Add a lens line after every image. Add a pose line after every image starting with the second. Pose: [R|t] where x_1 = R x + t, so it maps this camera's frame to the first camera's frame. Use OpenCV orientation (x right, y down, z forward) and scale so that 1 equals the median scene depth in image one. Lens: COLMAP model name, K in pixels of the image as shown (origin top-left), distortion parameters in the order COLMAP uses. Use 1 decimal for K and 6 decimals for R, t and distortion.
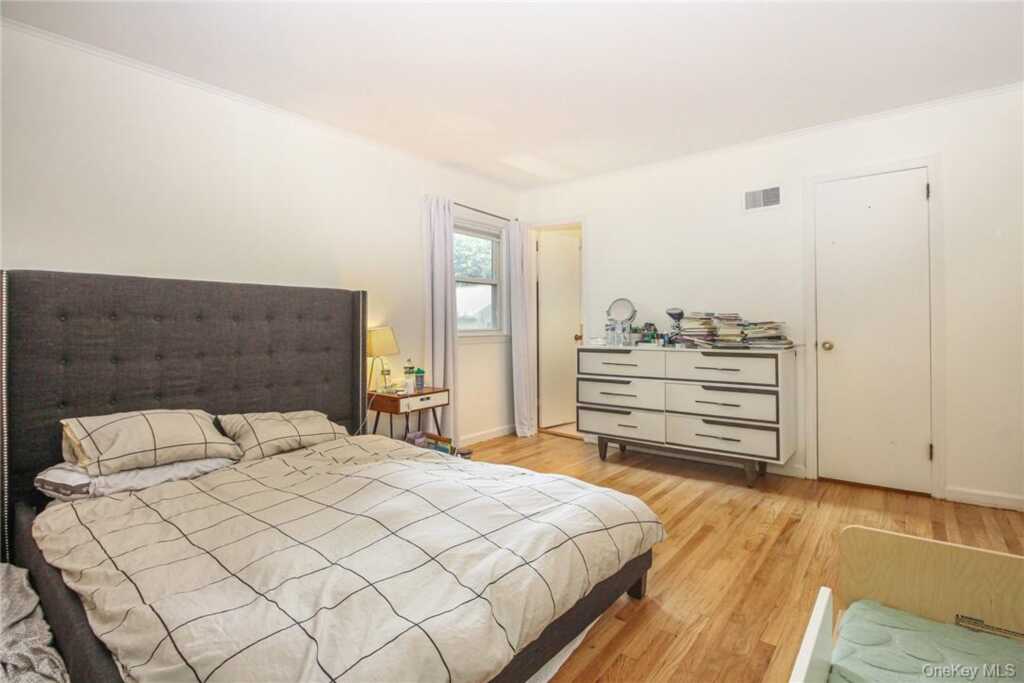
lens RADIAL K [[484.2, 0, 513.4], [0, 484.2, 335.7], [0, 0, 1]] dist [-0.013099, -0.001490]
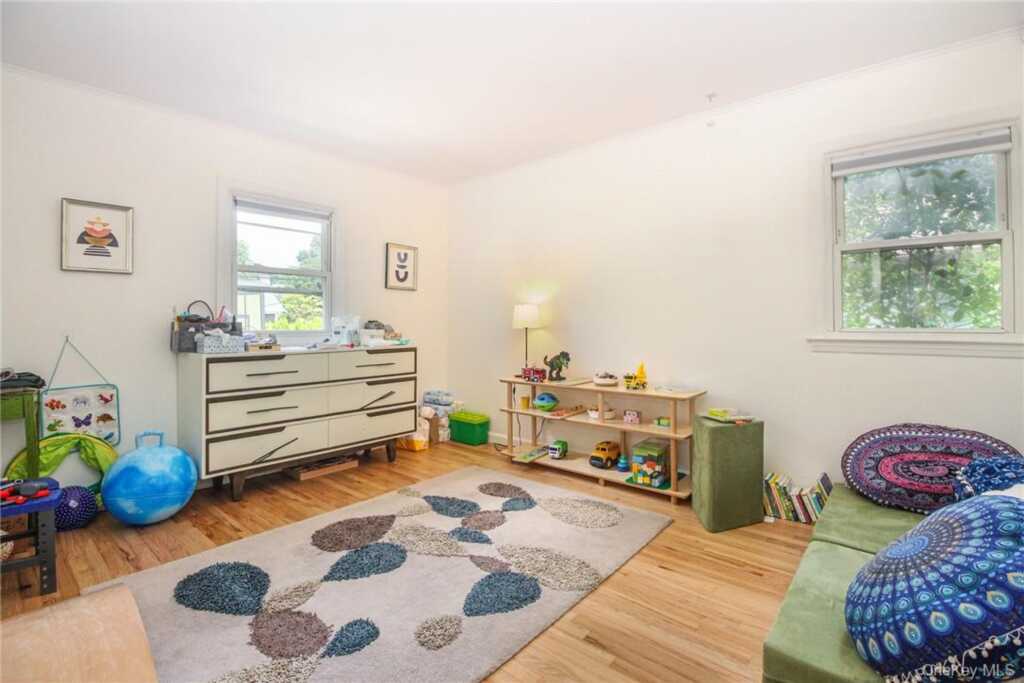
lens RADIAL K [[484.2, 0, 512.7], [0, 484.2, 333.6], [0, 0, 1]] dist [-0.013099, -0.001490]
pose [[0.022554, -0.001182, 0.999745, -0.586391], [0.035670, 0.999364, 0.000377, 0.006462], [-0.999109, 0.035652, 0.022582, 0.562151]]
